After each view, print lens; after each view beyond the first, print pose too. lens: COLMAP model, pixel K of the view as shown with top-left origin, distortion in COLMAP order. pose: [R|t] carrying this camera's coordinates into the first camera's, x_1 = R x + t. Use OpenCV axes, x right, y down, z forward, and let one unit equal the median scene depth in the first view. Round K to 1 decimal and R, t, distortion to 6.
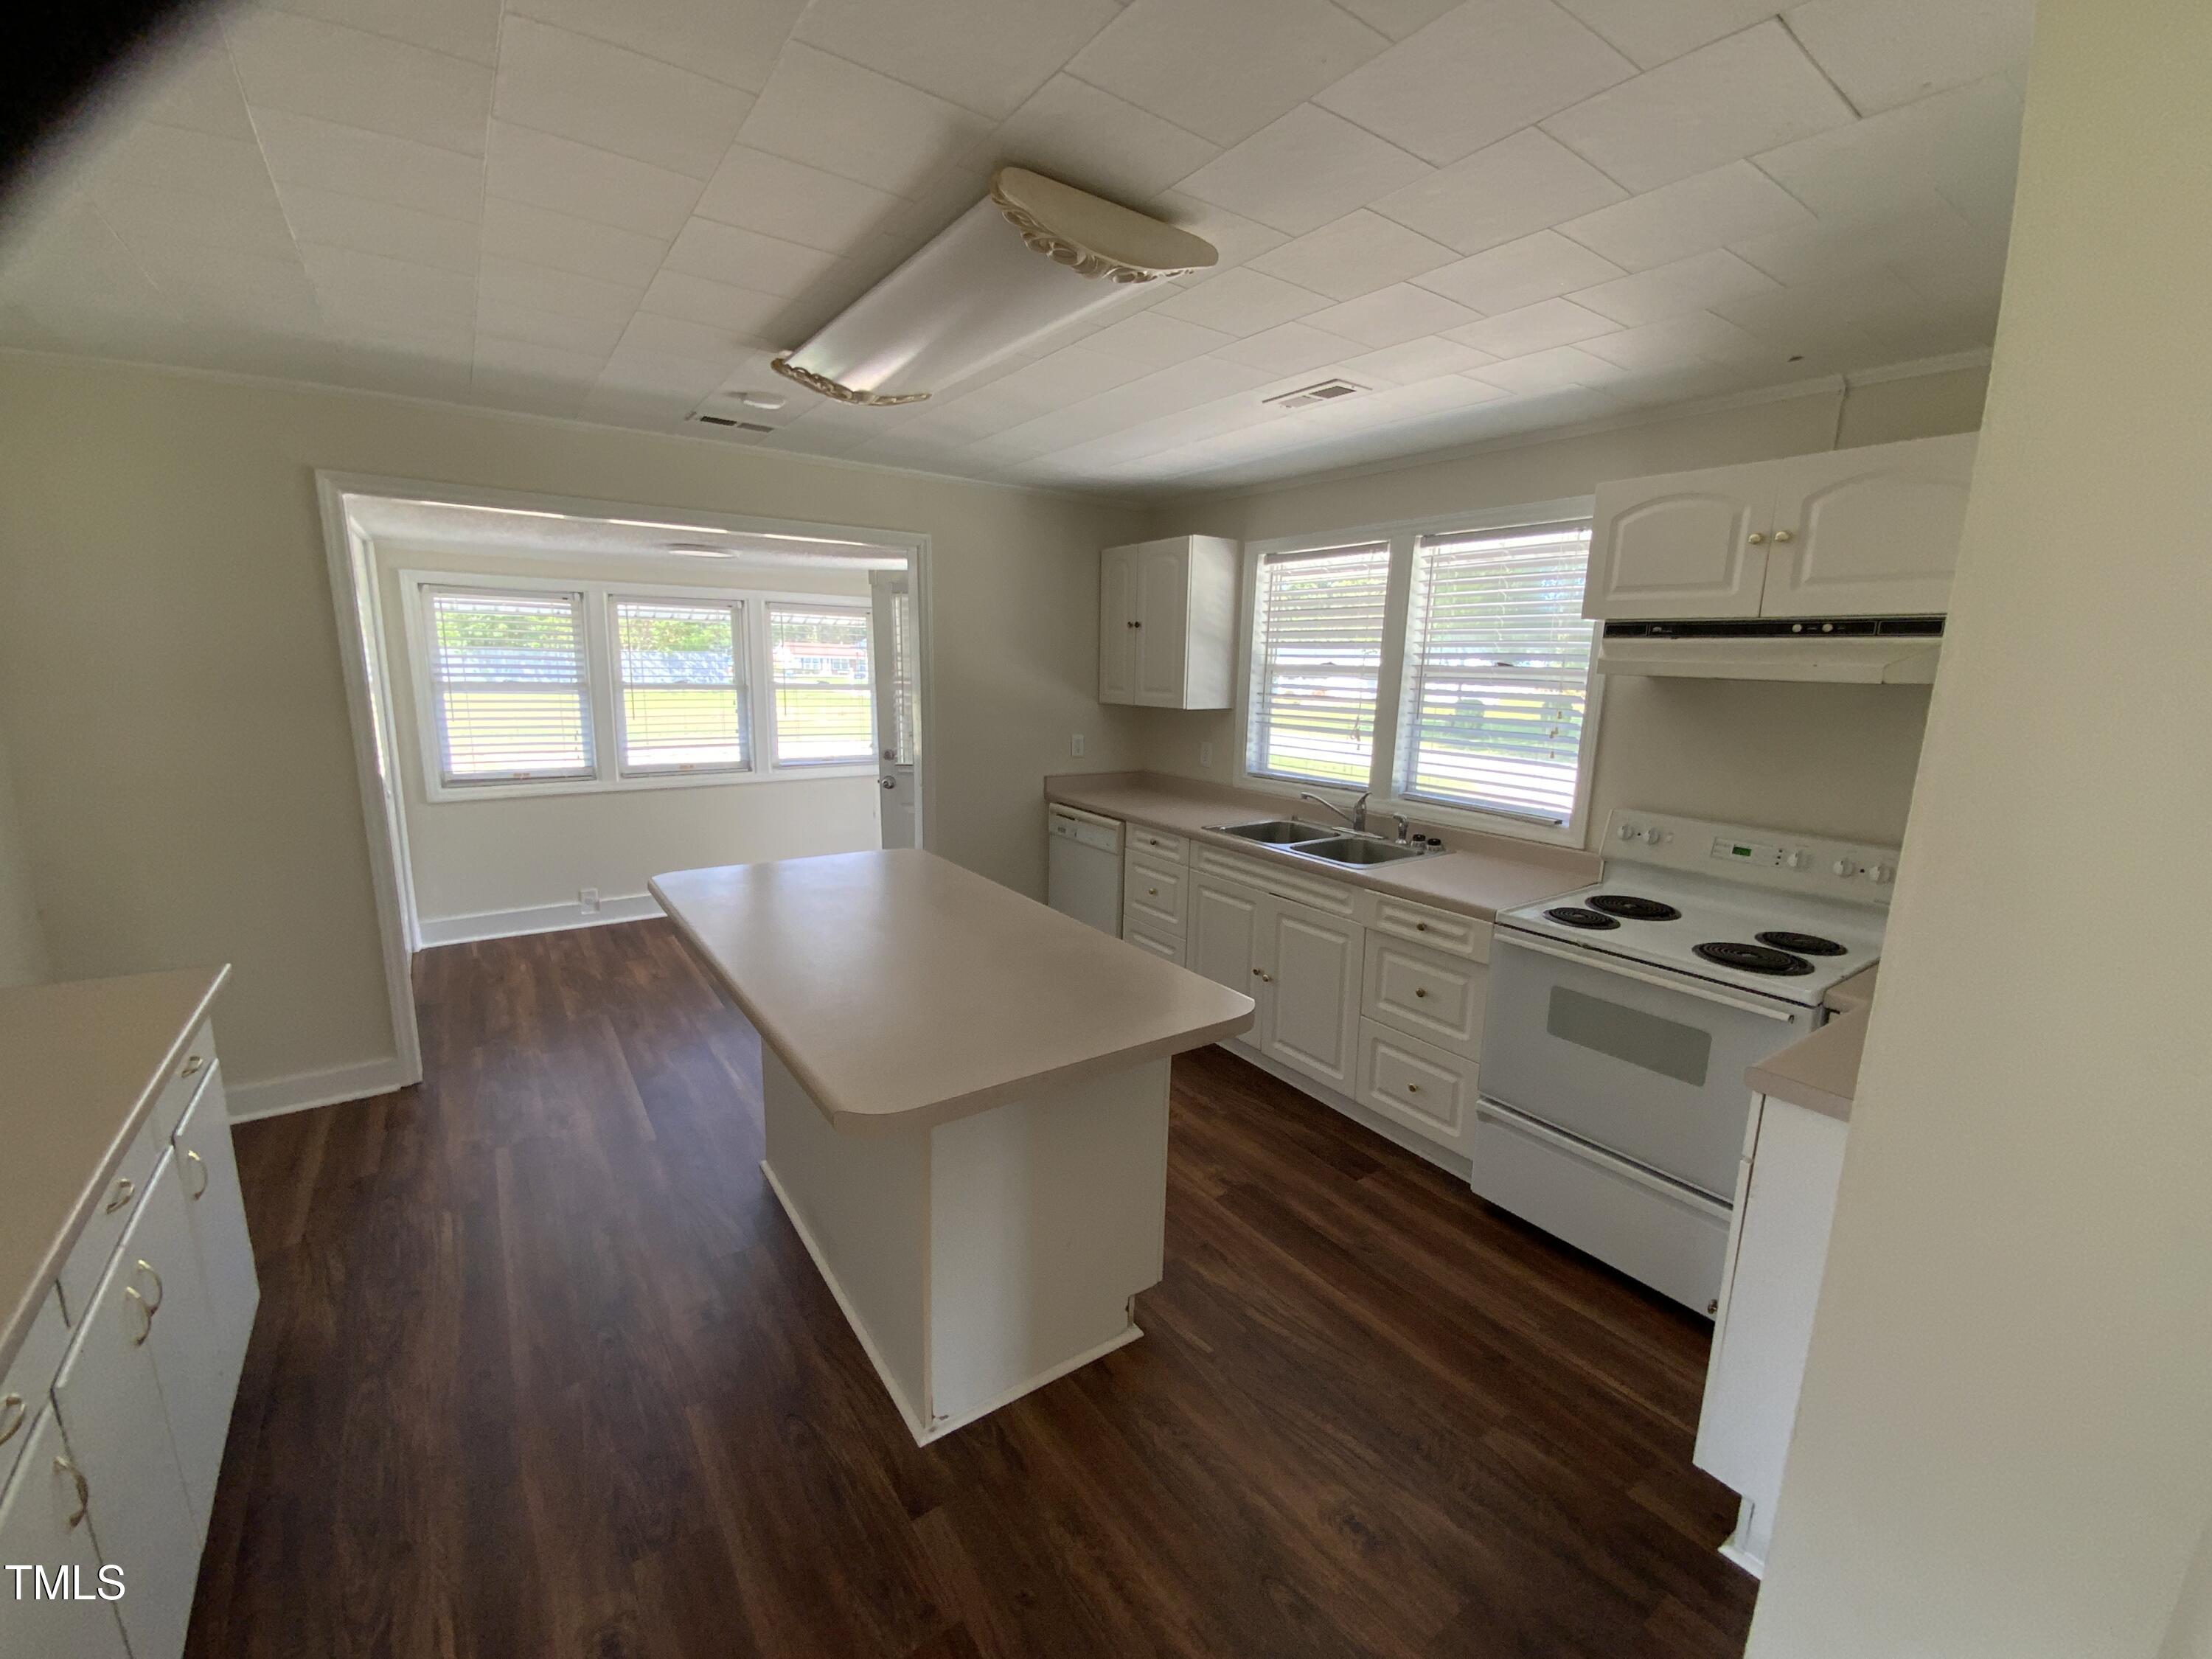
lens RADIAL K [[906.9, 0, 1106.0], [0, 906.9, 829.5], [0, 0, 1]] dist [0.023150, -0.015025]
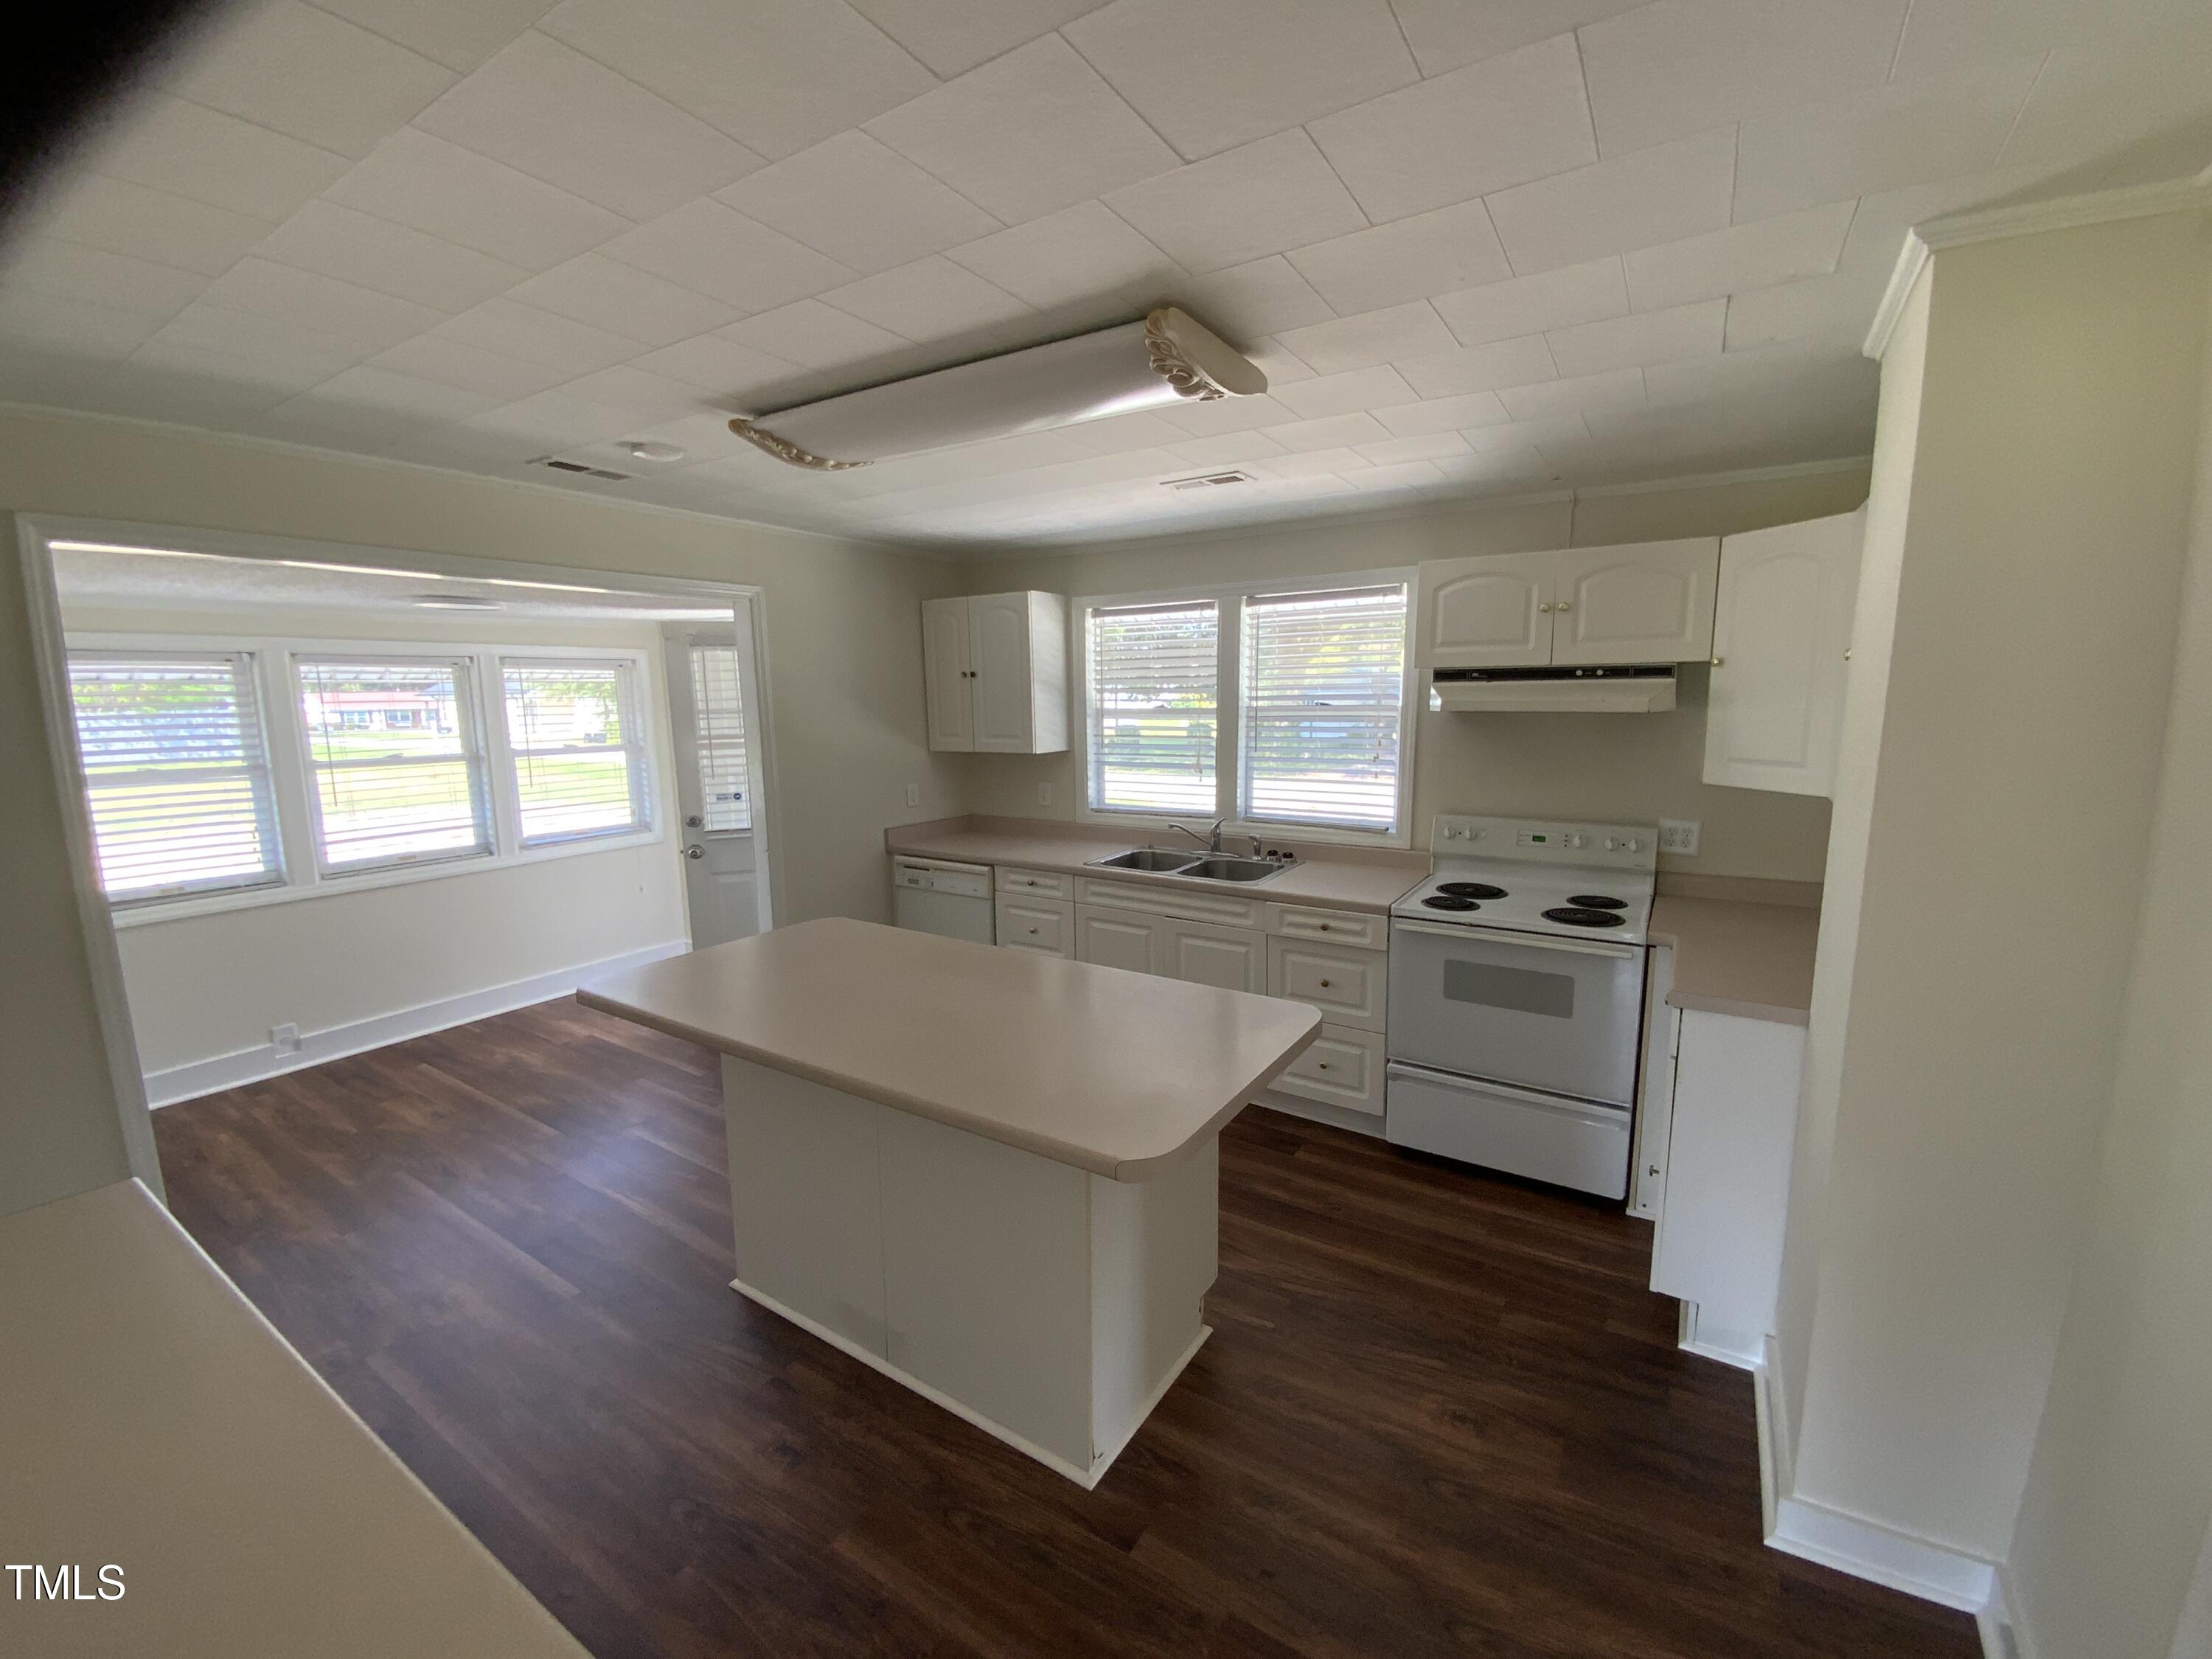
lens RADIAL K [[906.9, 0, 1106.0], [0, 906.9, 829.5], [0, 0, 1]] dist [0.023150, -0.015025]
pose [[0.925595, -0.090854, 0.367450, -0.269643], [0.103477, 0.994522, -0.014753, -0.025330], [-0.364097, 0.051678, 0.929926, -0.001162]]
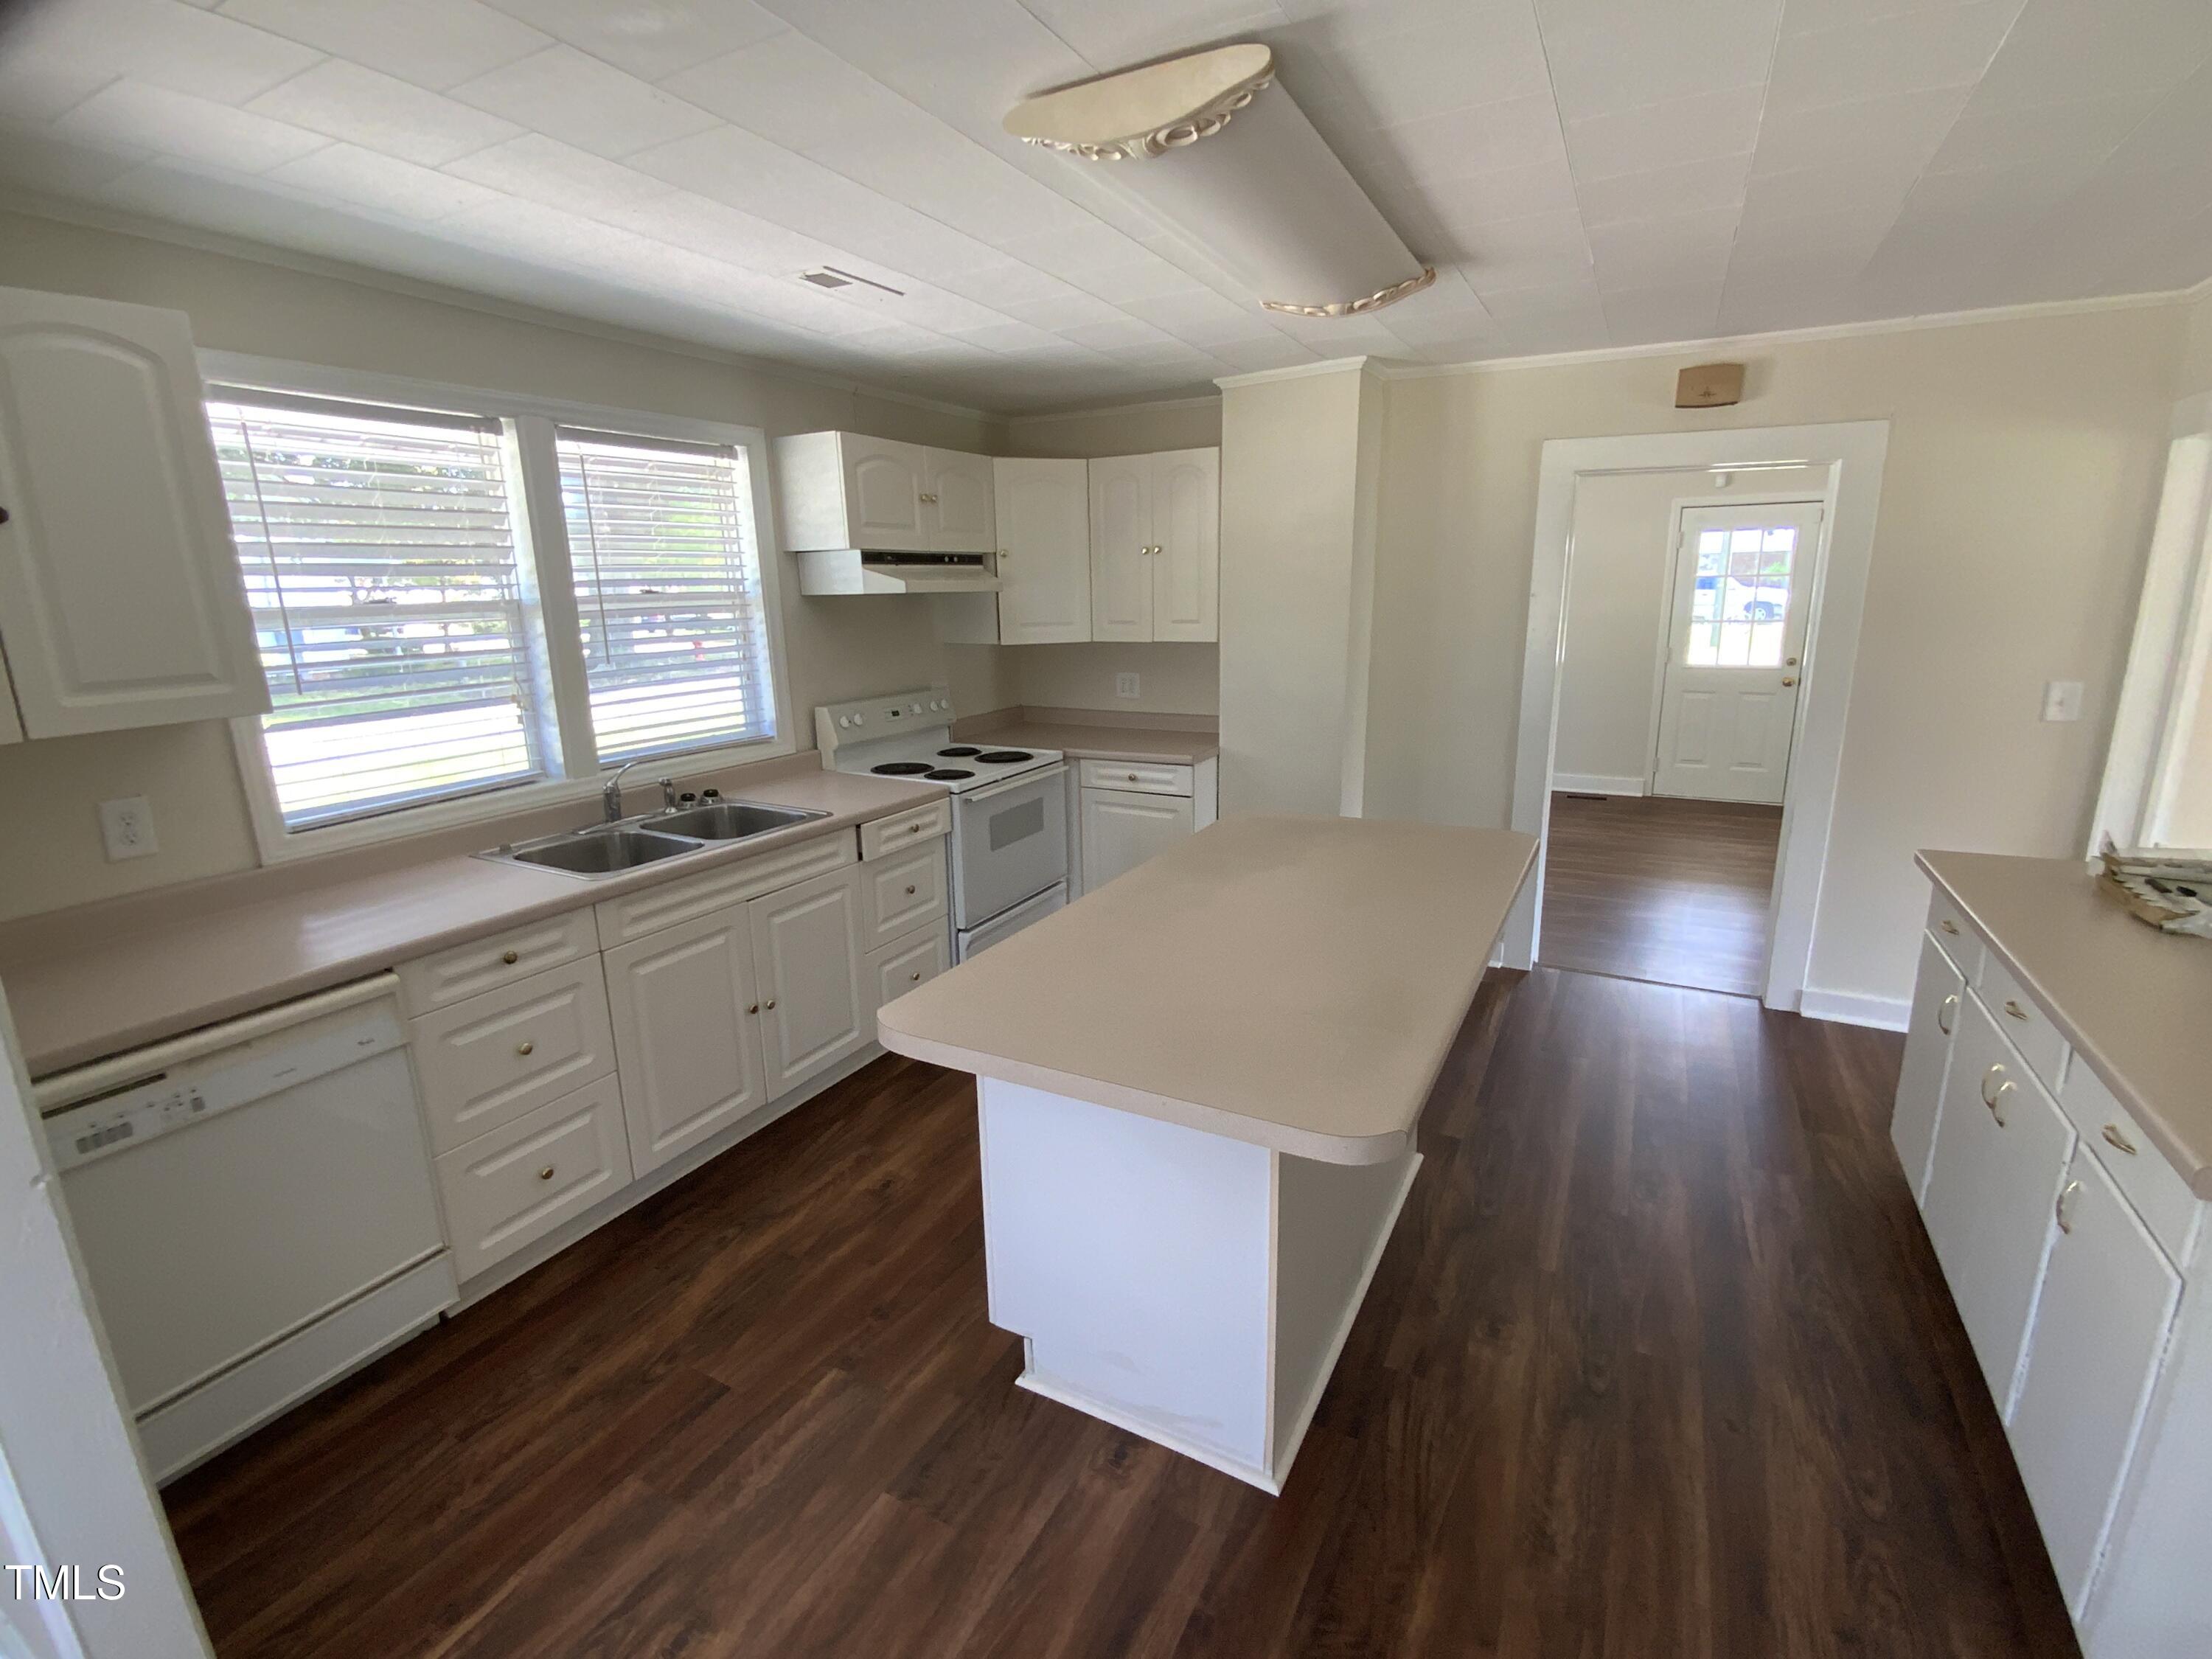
lens RADIAL K [[1008.0, 0, 1106.0], [0, 1008.0, 829.5], [0, 0, 1]] dist [0.017742, -0.000018]
pose [[-0.452795, -0.227272, 0.862162, -0.644118], [0.176815, 0.924875, 0.336664, -0.208354], [-0.873907, 0.304884, -0.378593, 0.996731]]
